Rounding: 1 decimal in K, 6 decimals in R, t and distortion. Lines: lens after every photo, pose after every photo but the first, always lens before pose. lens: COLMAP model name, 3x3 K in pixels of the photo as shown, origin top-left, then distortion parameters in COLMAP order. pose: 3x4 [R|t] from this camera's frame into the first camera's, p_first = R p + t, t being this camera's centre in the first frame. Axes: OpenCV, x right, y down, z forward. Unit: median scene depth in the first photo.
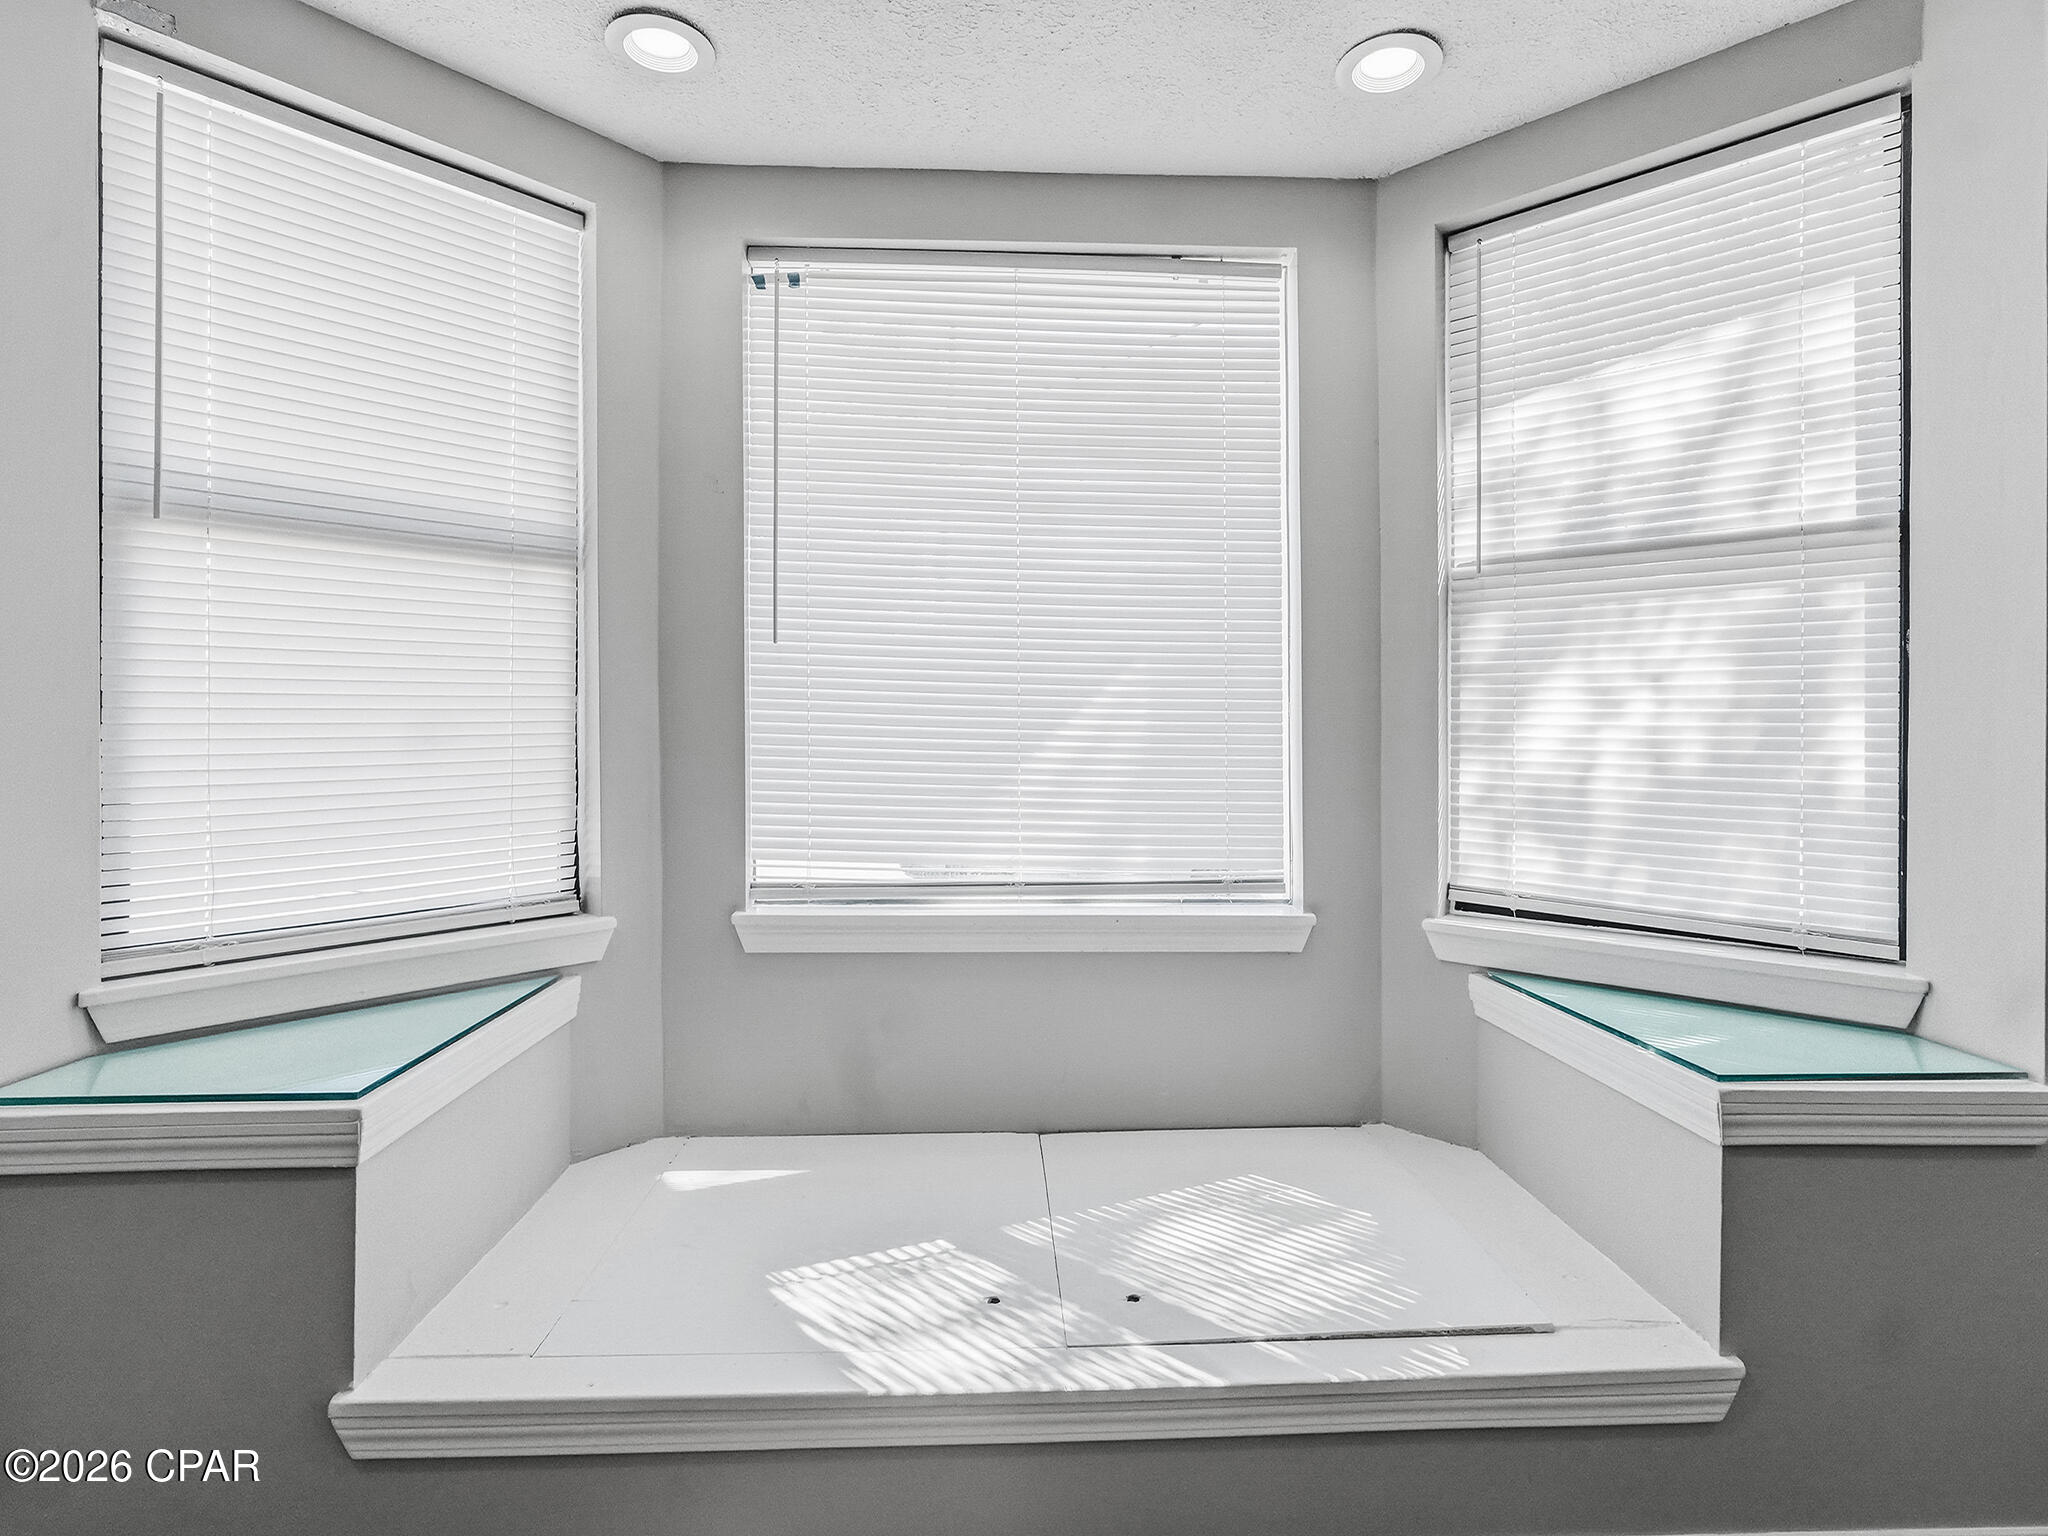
lens RADIAL K [[951.7, 0, 1022.3], [0, 951.7, 734.2], [0, 0, 1]] dist [-0.015299, 0.004940]
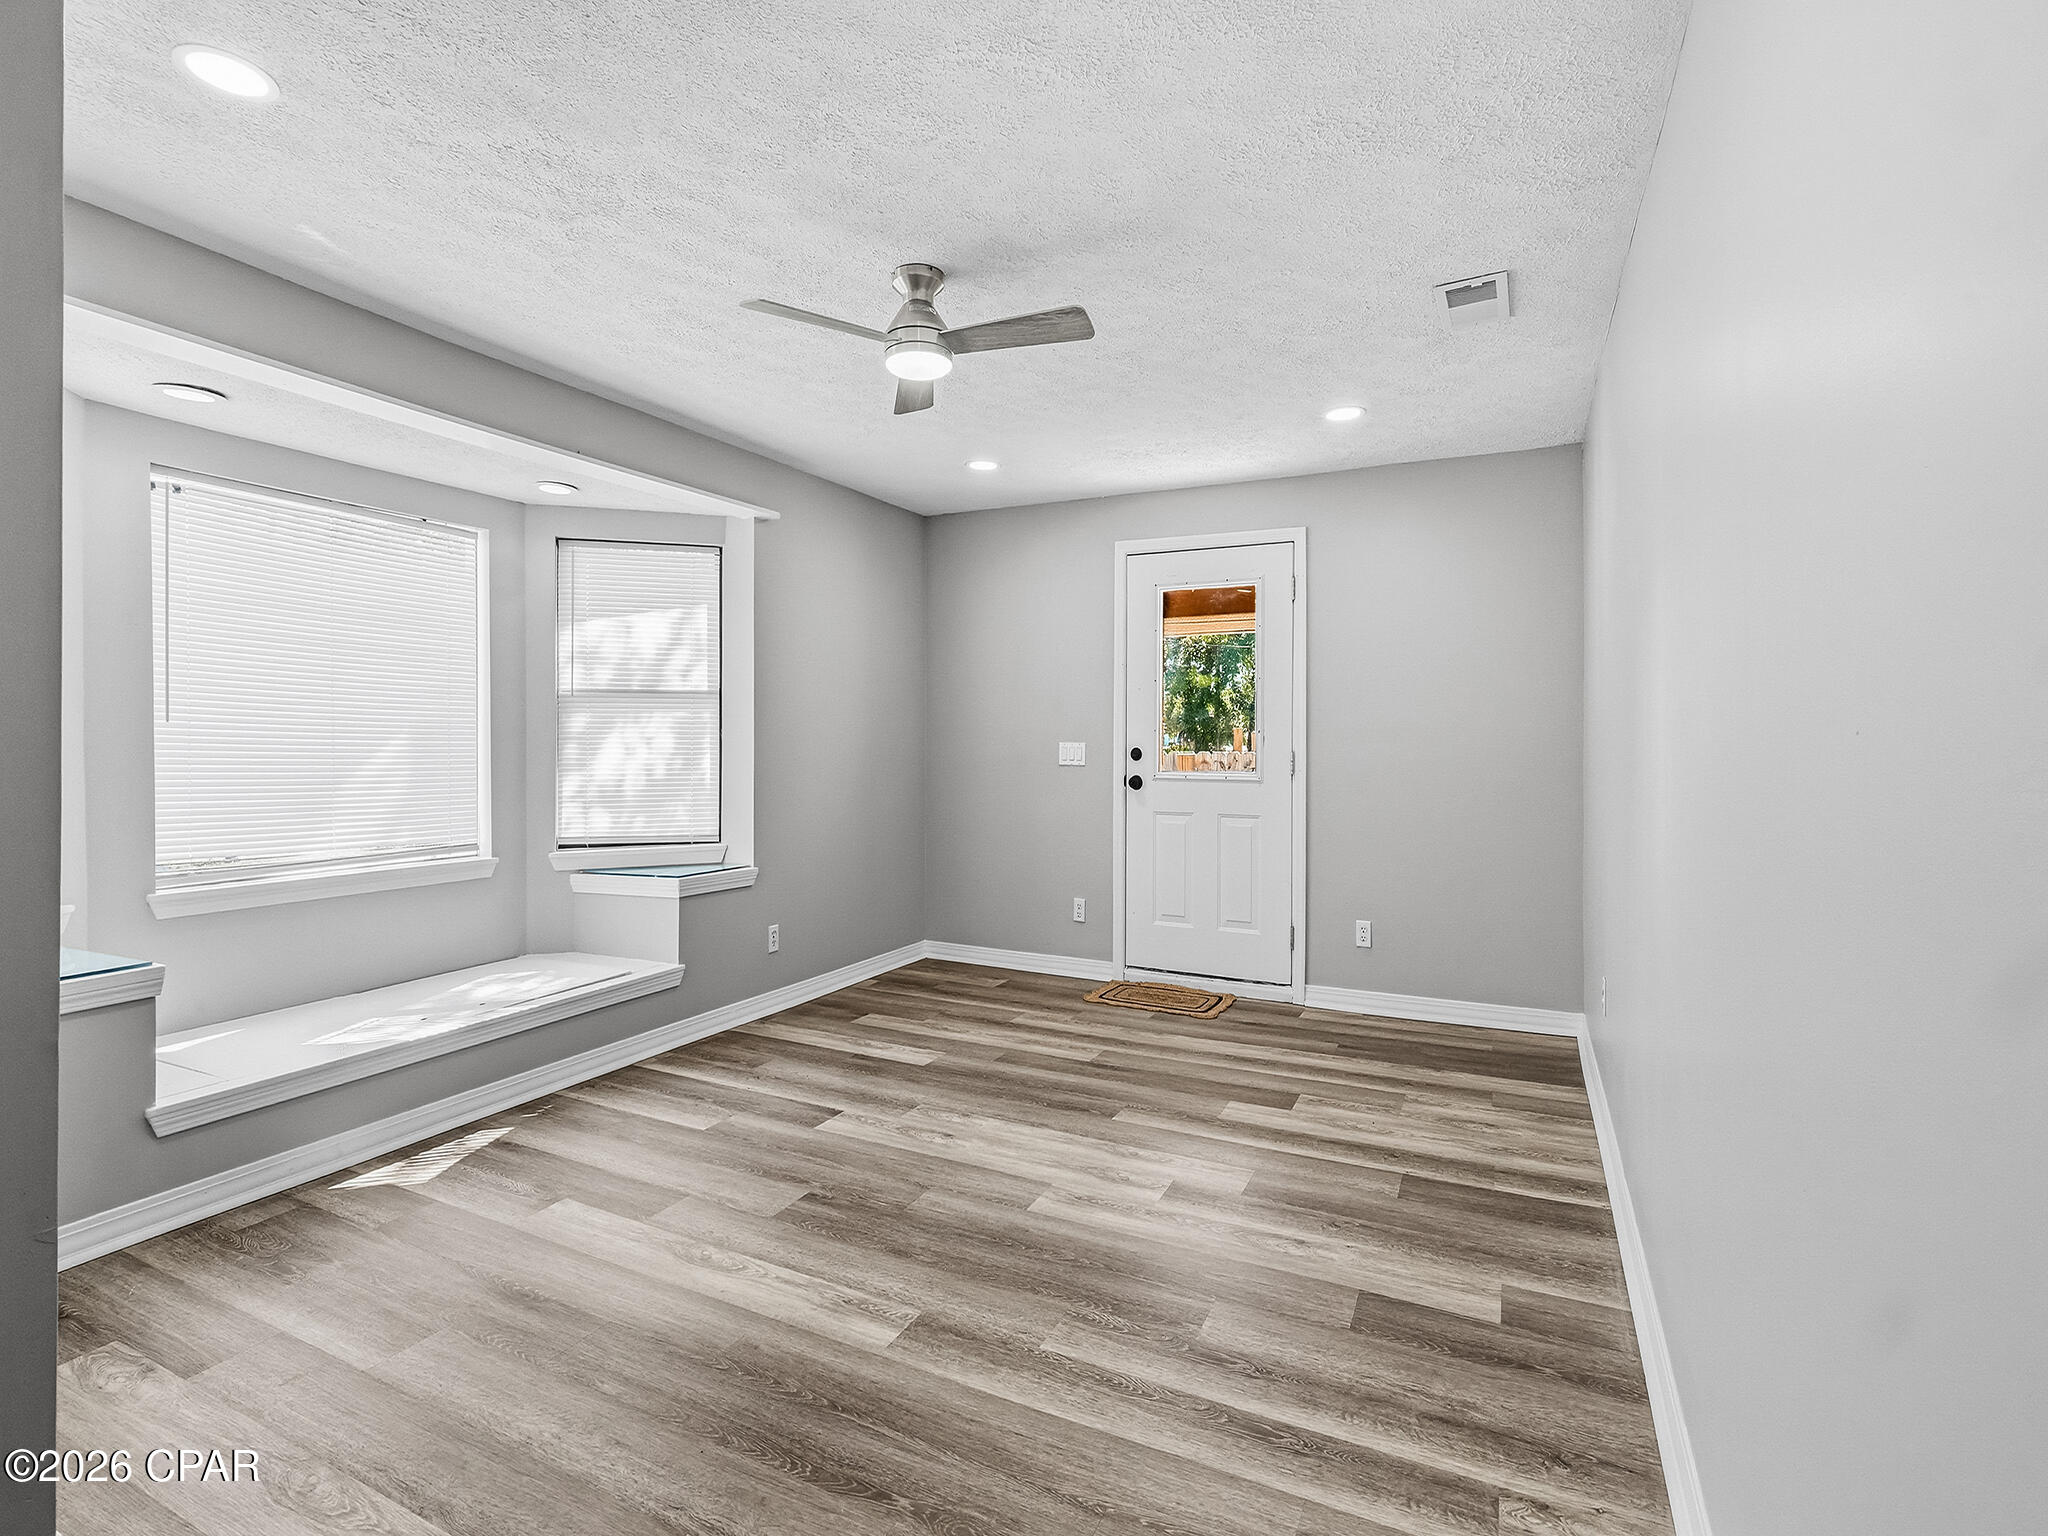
lens RADIAL K [[976.4, 0, 998.5], [0, 976.4, 751.5], [0, 0, 1]] dist [-0.045048, 0.018913]
pose [[0.529906, -0.021452, 0.847785, -0.945365], [0.012813, 0.999768, 0.017290, -0.060376], [-0.847960, 0.001701, 0.530058, -1.073723]]
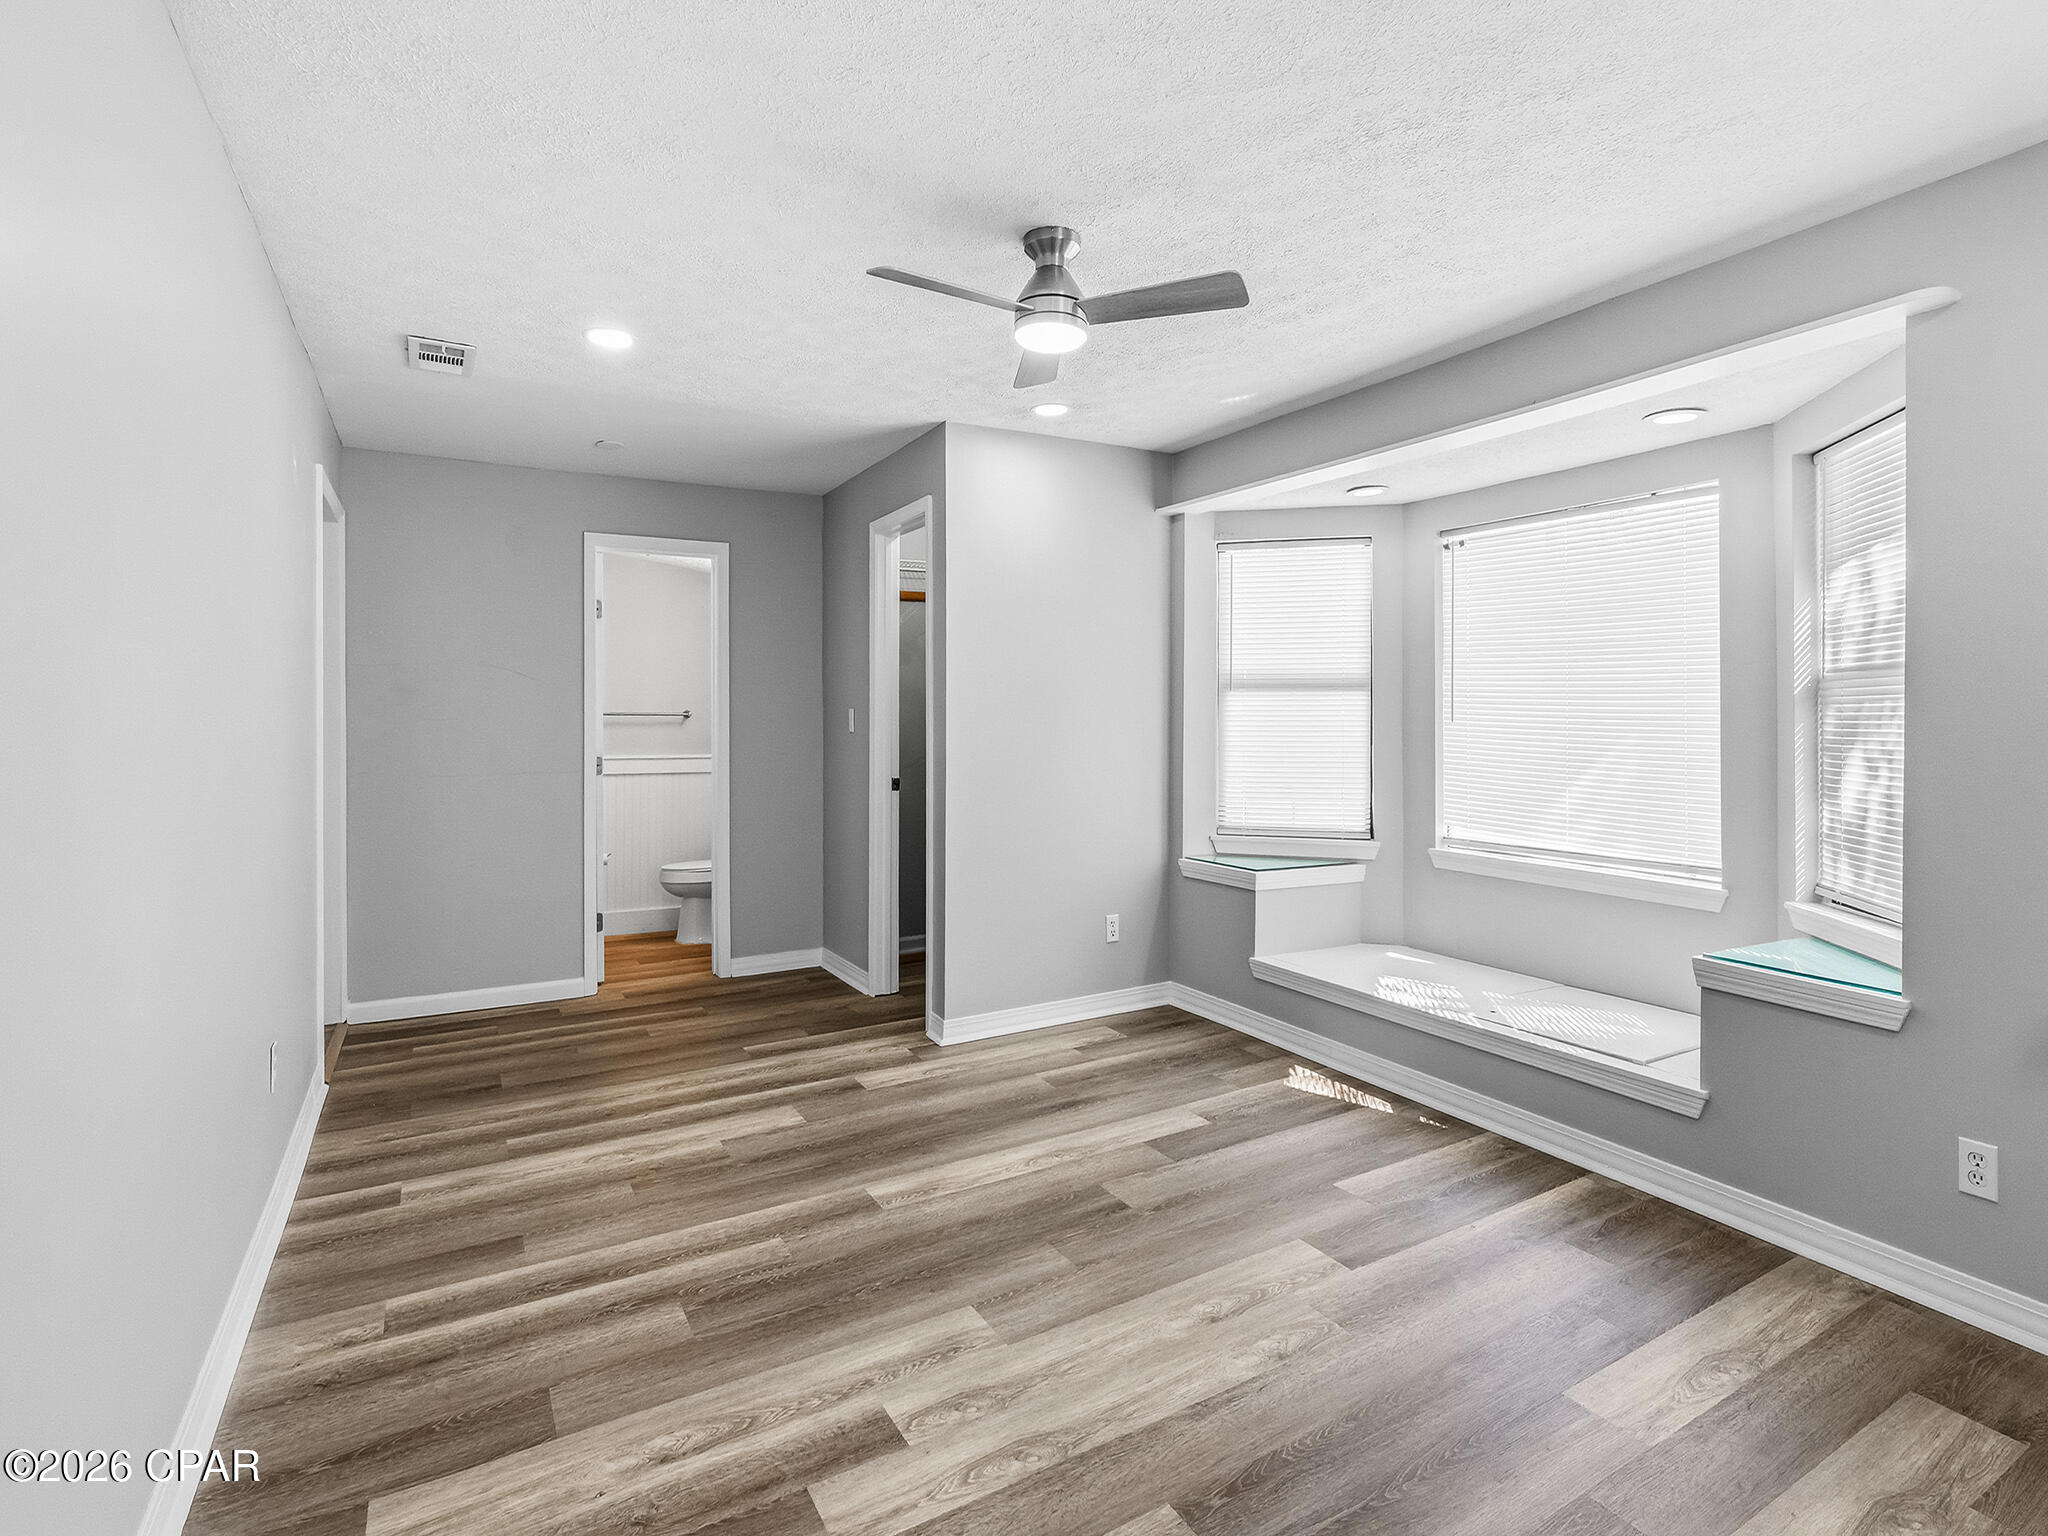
lens RADIAL K [[951.7, 0, 1022.3], [0, 951.7, 734.2], [0, 0, 1]] dist [-0.015299, 0.004940]
pose [[0.458726, 0.011121, -0.888508, 1.251462], [-0.006797, 0.999936, 0.009007, -0.086508], [0.888552, 0.001908, 0.458773, -0.850886]]
